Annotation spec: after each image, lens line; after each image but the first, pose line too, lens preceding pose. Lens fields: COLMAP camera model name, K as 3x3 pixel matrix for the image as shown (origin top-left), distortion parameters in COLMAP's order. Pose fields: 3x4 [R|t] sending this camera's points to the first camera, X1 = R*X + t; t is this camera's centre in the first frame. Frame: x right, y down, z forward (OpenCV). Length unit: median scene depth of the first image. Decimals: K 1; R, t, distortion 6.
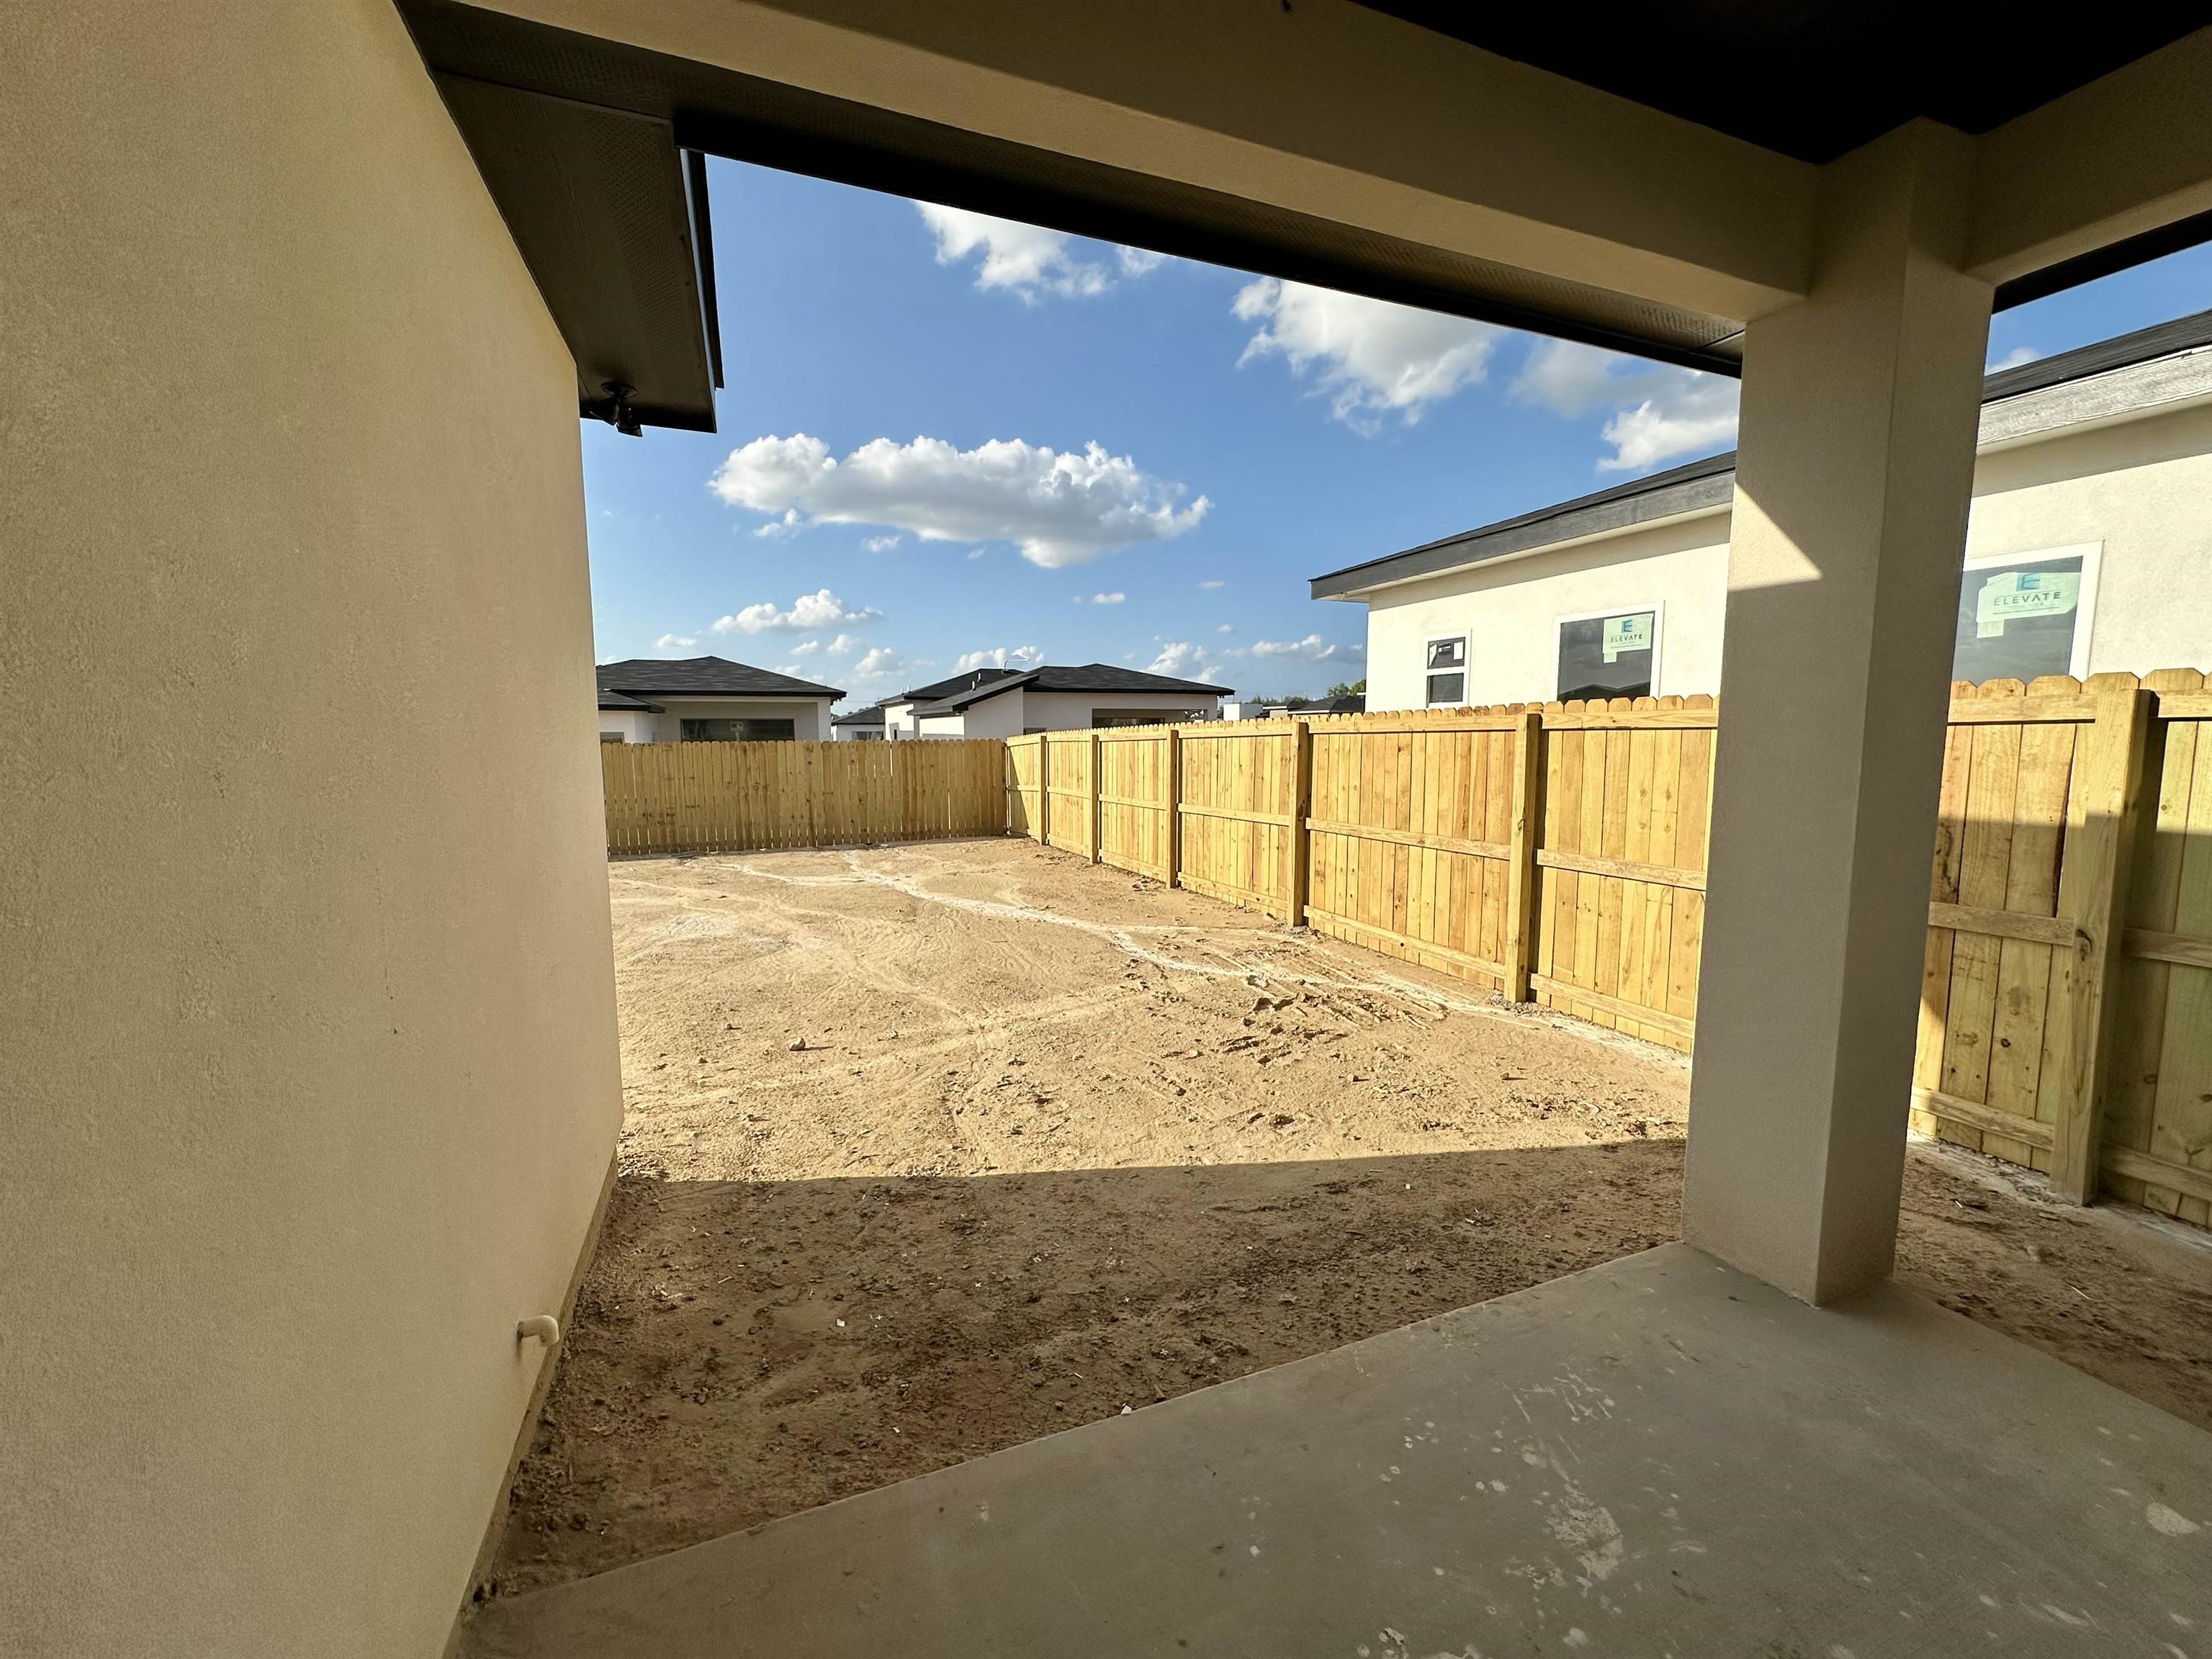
lens RADIAL K [[883.2, 0, 1107.5], [0, 883.2, 840.8], [0, 0, 1]] dist [-0.003627, 0.000924]
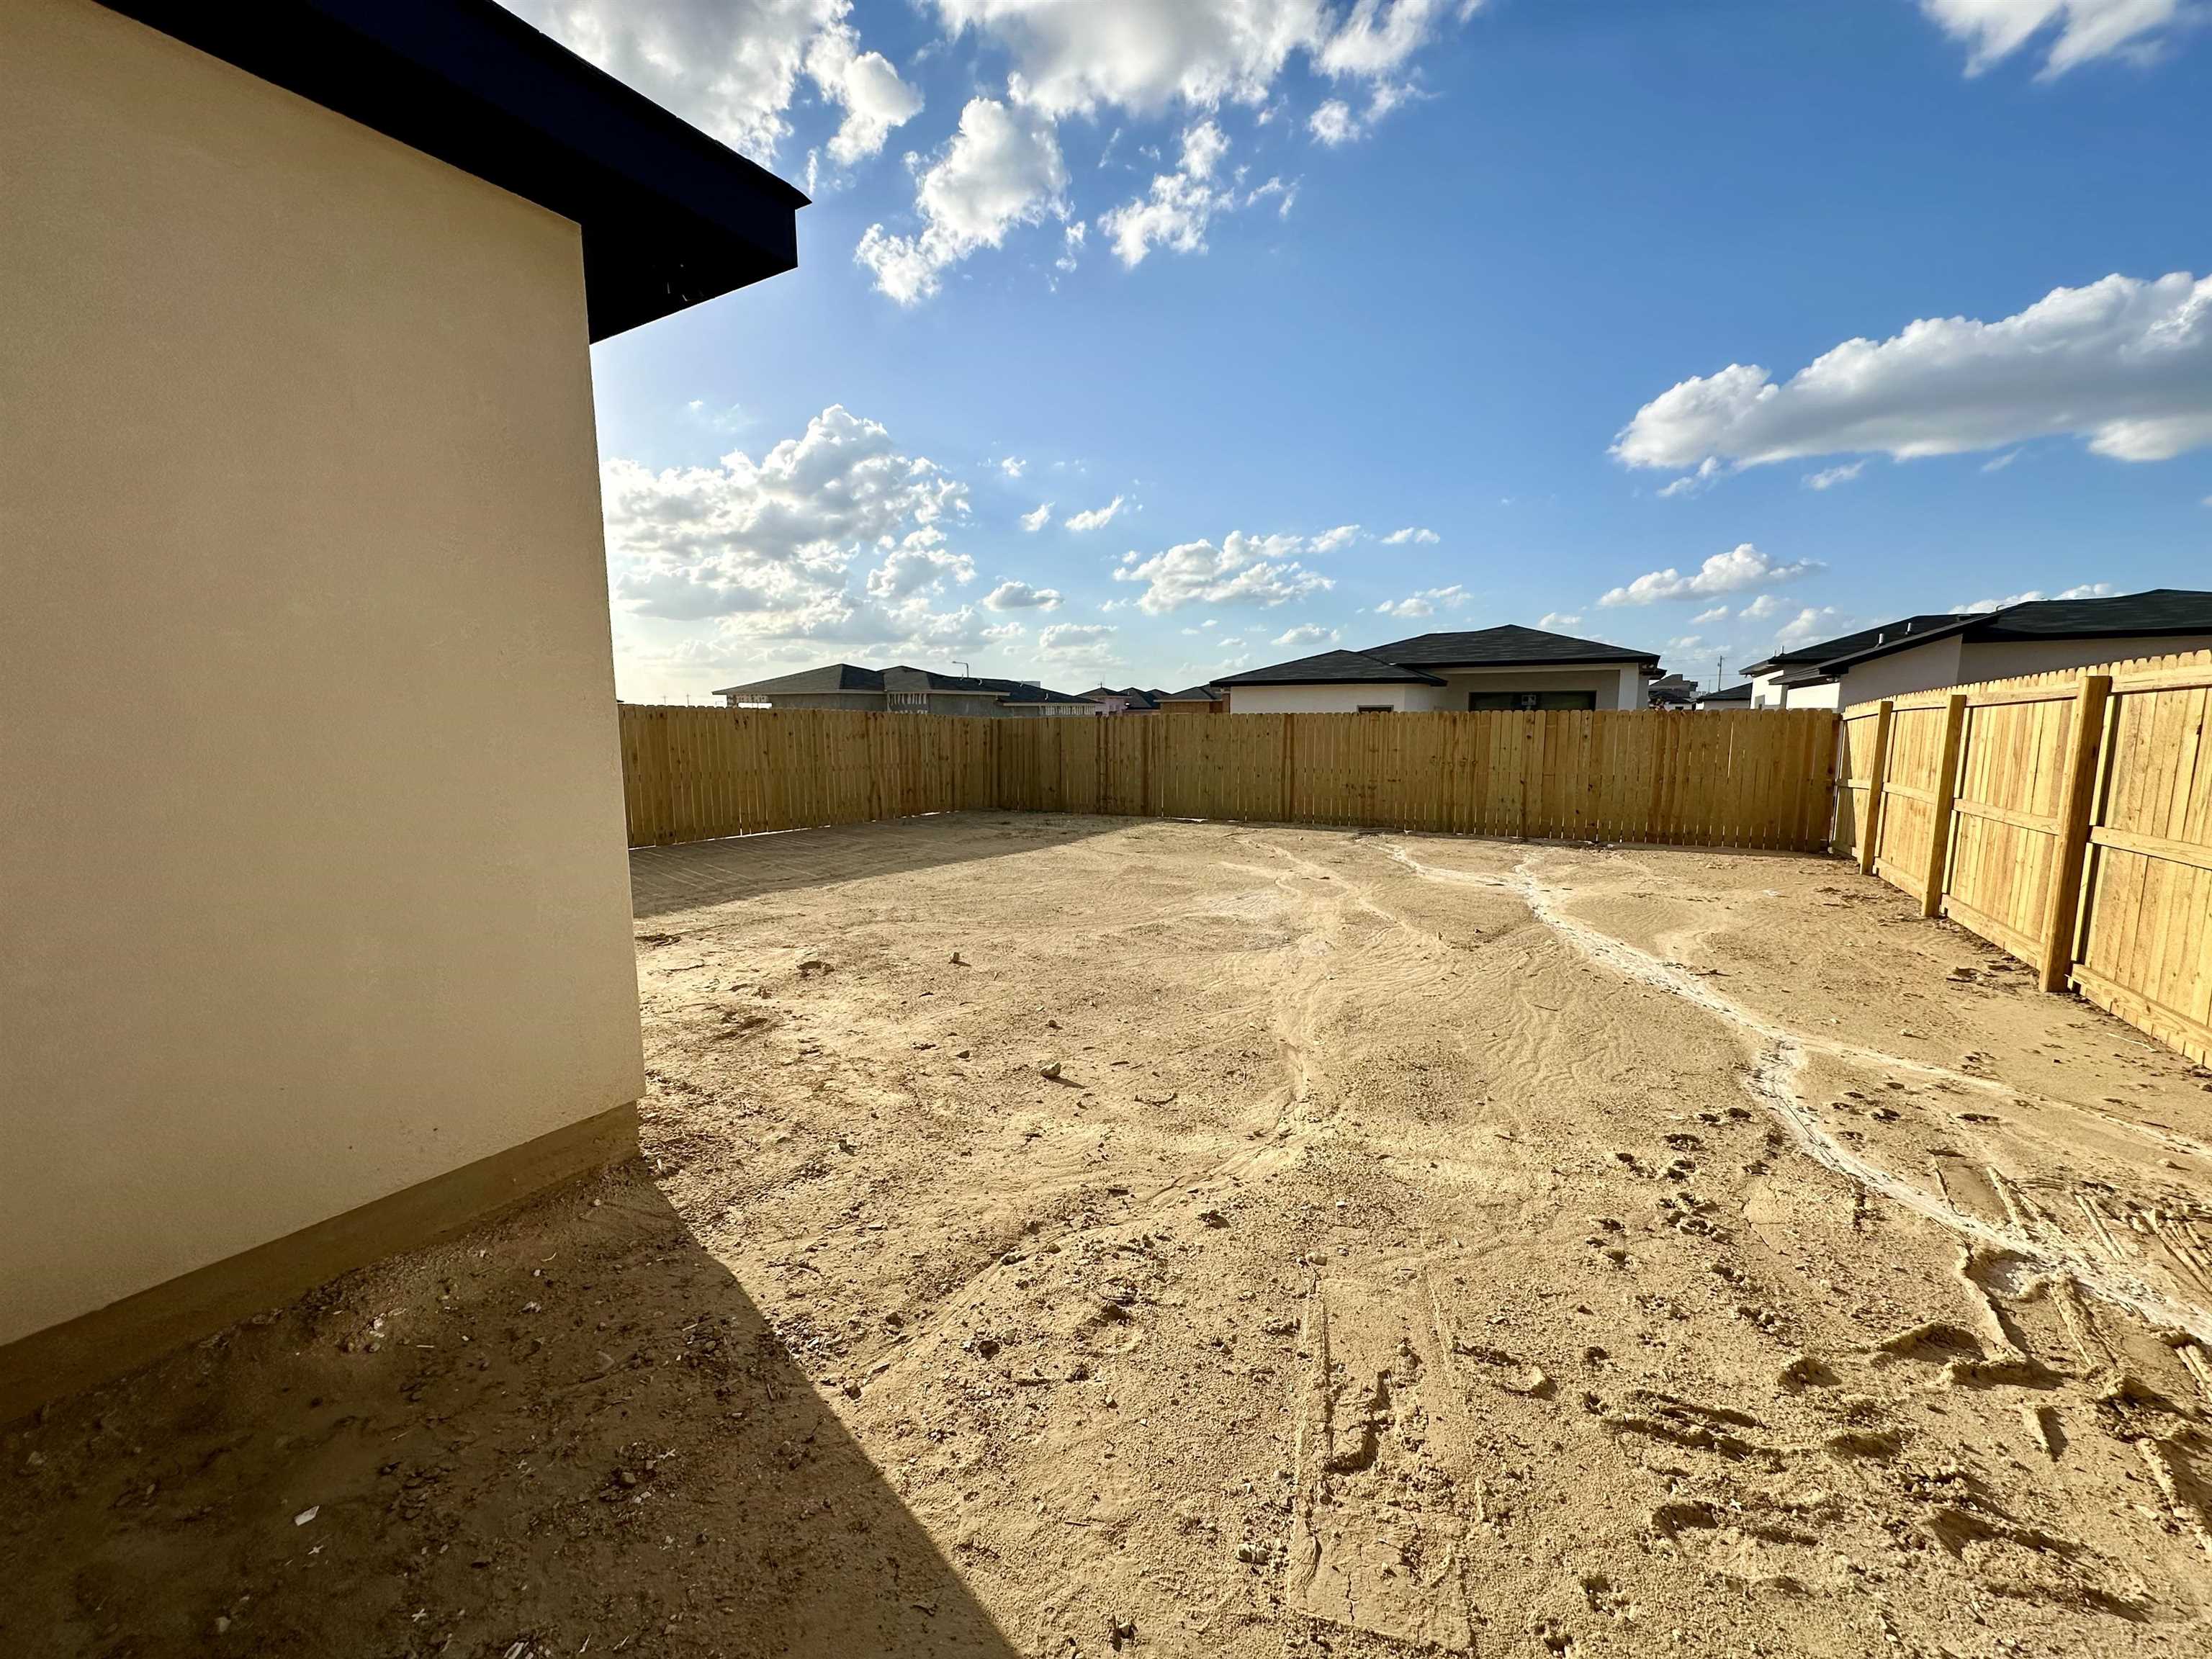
lens RADIAL K [[883.2, 0, 1100.5], [0, 883.2, 826.1], [0, 0, 1]] dist [-0.003627, 0.000924]
pose [[0.608041, 0.101144, -0.787436, 0.218016], [-0.096507, 0.993912, 0.053145, -0.025171], [0.788018, 0.043679, 0.614101, 0.429346]]
